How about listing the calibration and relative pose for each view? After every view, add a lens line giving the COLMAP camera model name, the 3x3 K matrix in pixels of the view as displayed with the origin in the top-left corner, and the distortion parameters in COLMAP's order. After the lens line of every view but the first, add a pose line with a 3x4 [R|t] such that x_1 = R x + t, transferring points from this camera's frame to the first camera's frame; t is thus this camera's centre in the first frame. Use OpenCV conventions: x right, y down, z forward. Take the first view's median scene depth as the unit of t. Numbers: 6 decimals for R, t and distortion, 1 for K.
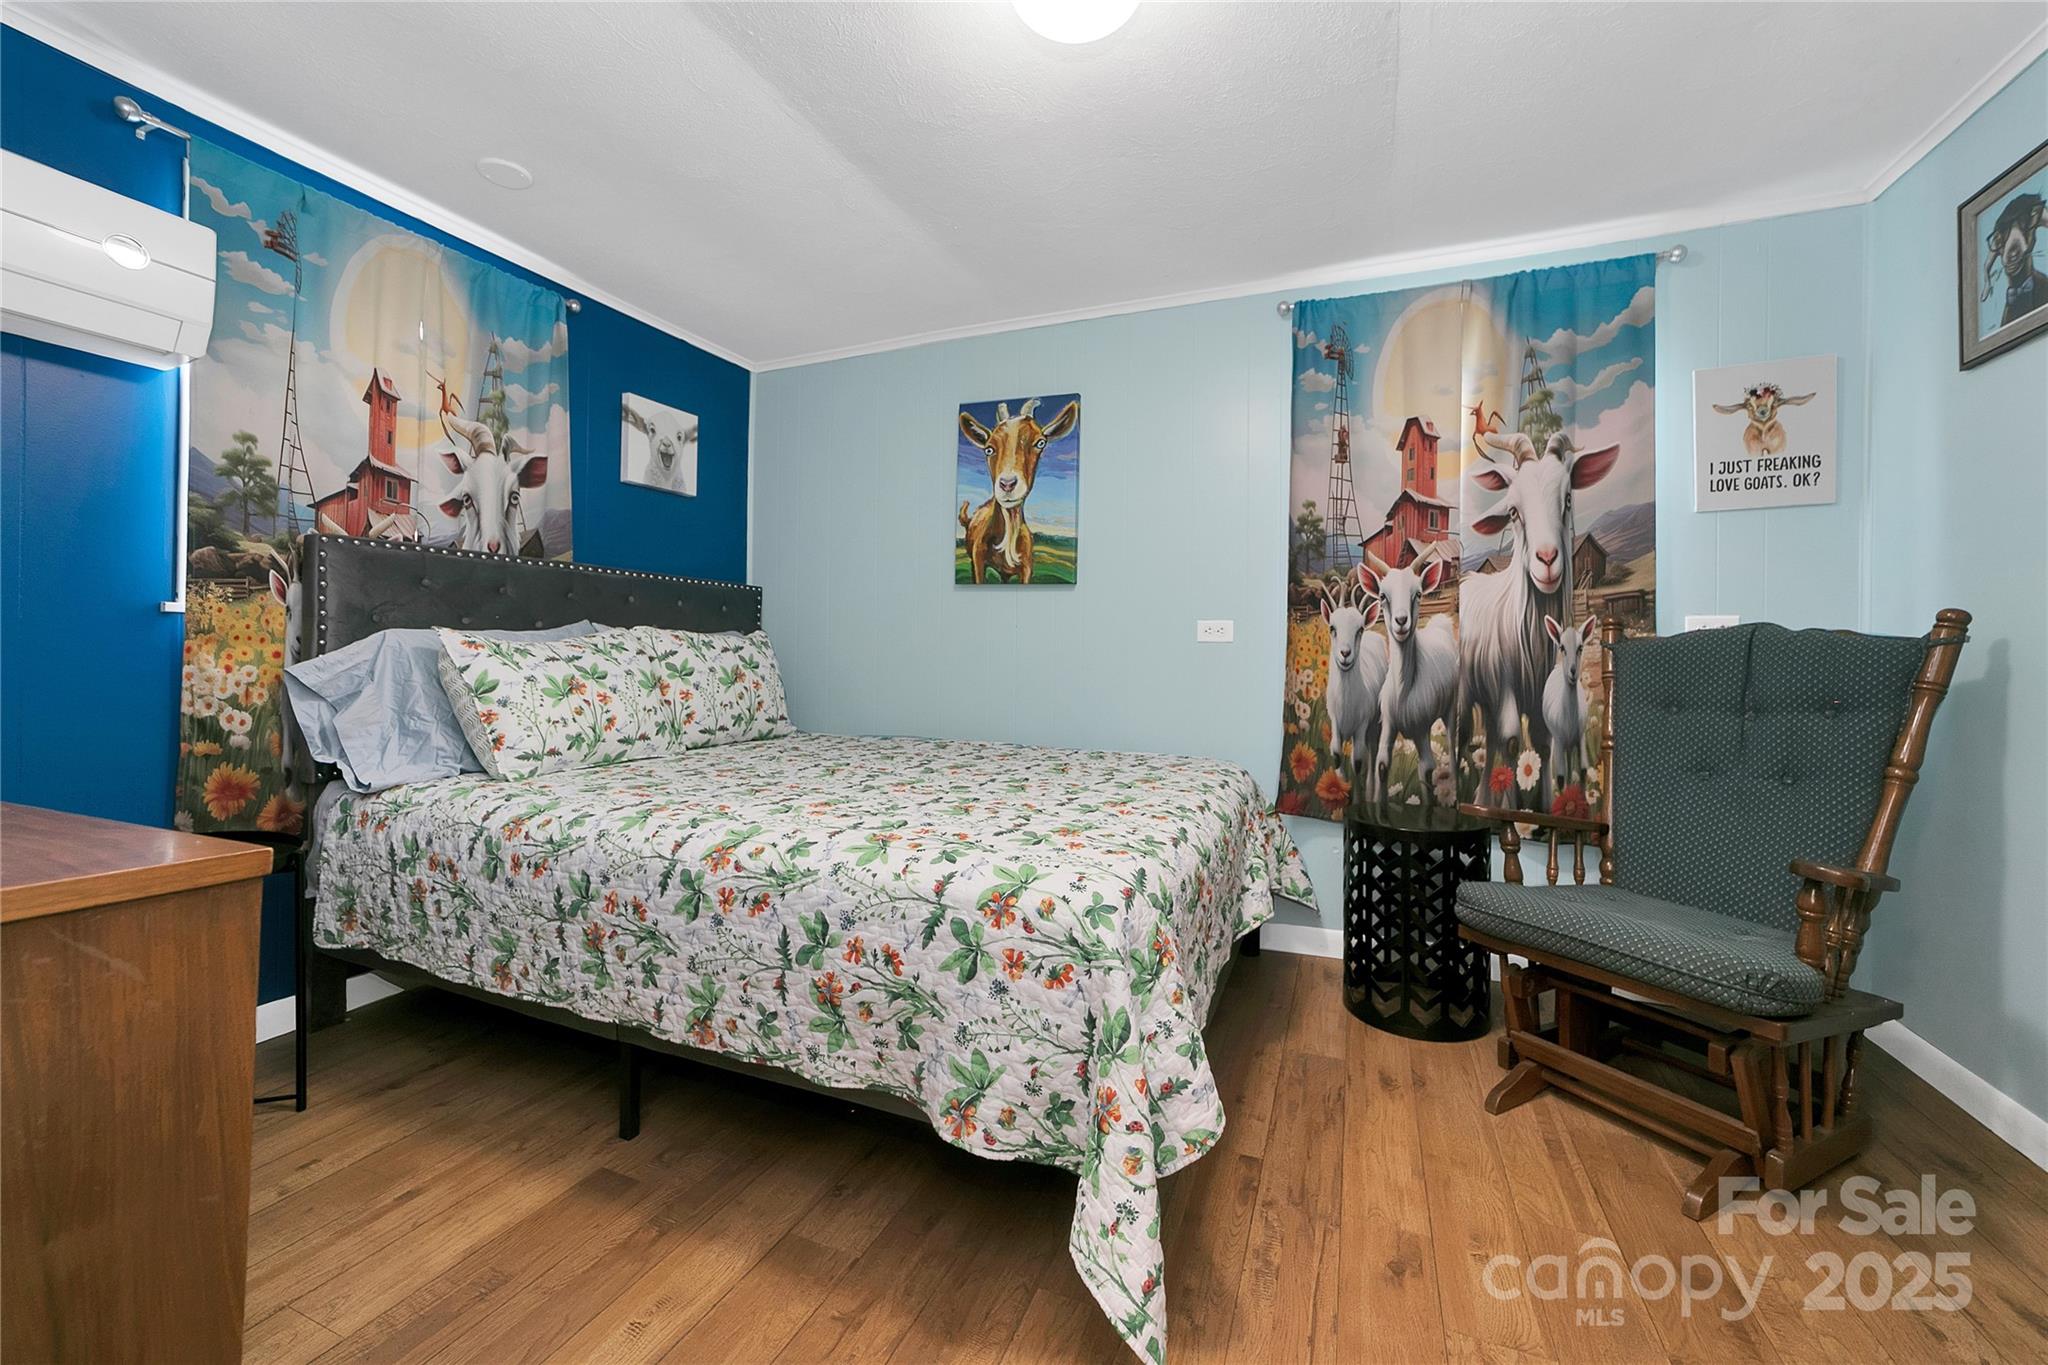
lens RADIAL K [[834.6, 0, 1008.6], [0, 834.6, 652.1], [0, 0, 1]] dist [-0.017905, 0.010097]
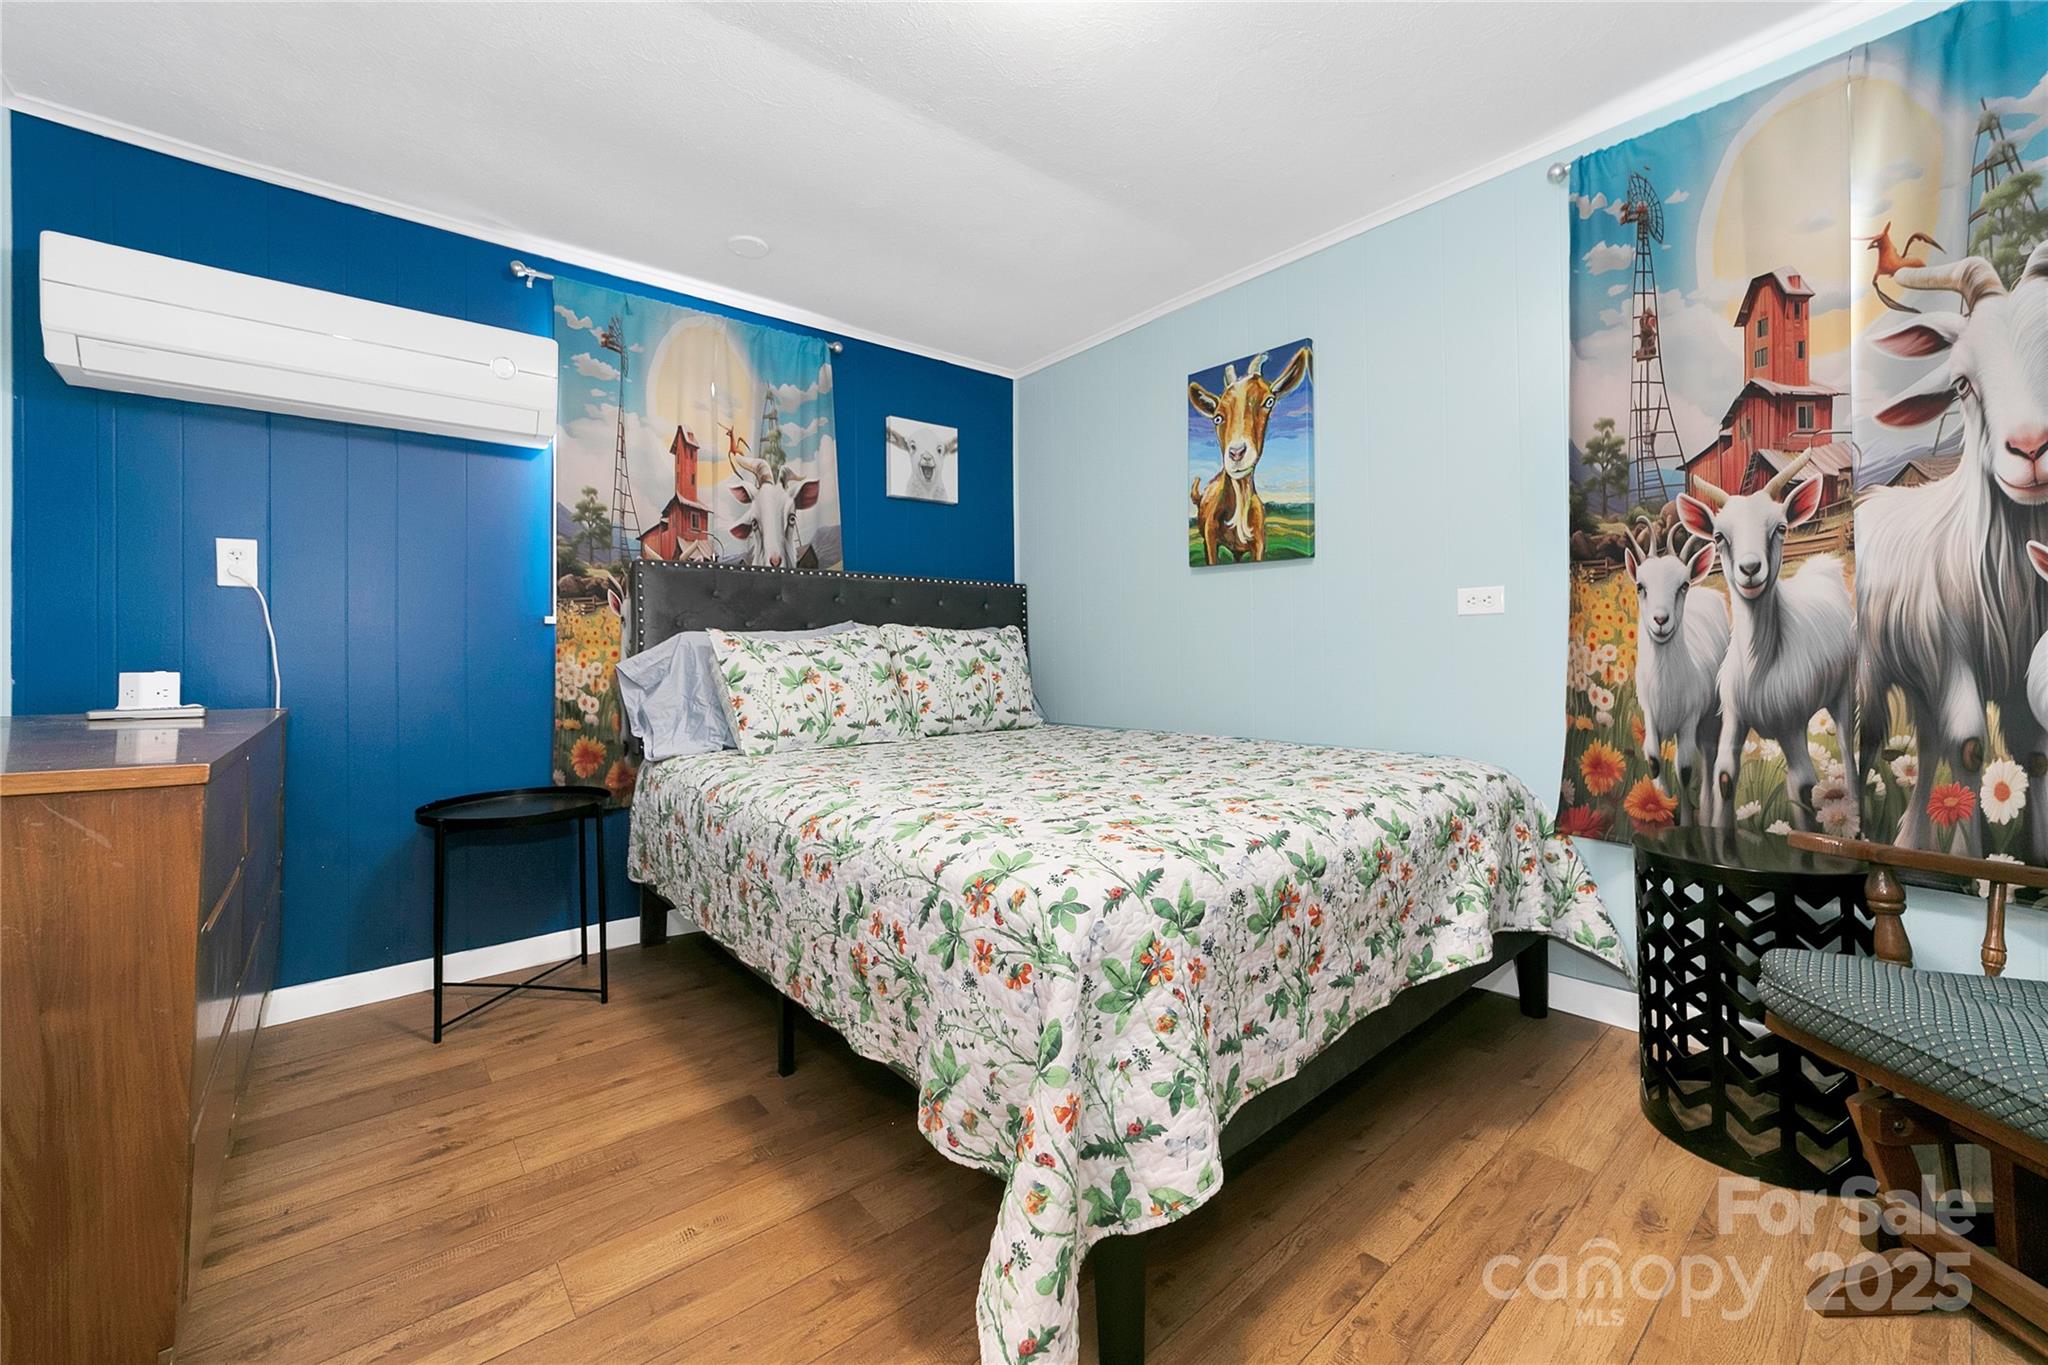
lens RADIAL K [[834.6, 0, 1008.6], [0, 834.6, 652.1], [0, 0, 1]] dist [-0.017905, 0.010097]
pose [[0.889914, -0.025779, -0.455399, 0.271421], [0.023459, 0.999667, -0.010745, 0.028981], [0.455524, -0.001122, 0.890223, 0.114282]]
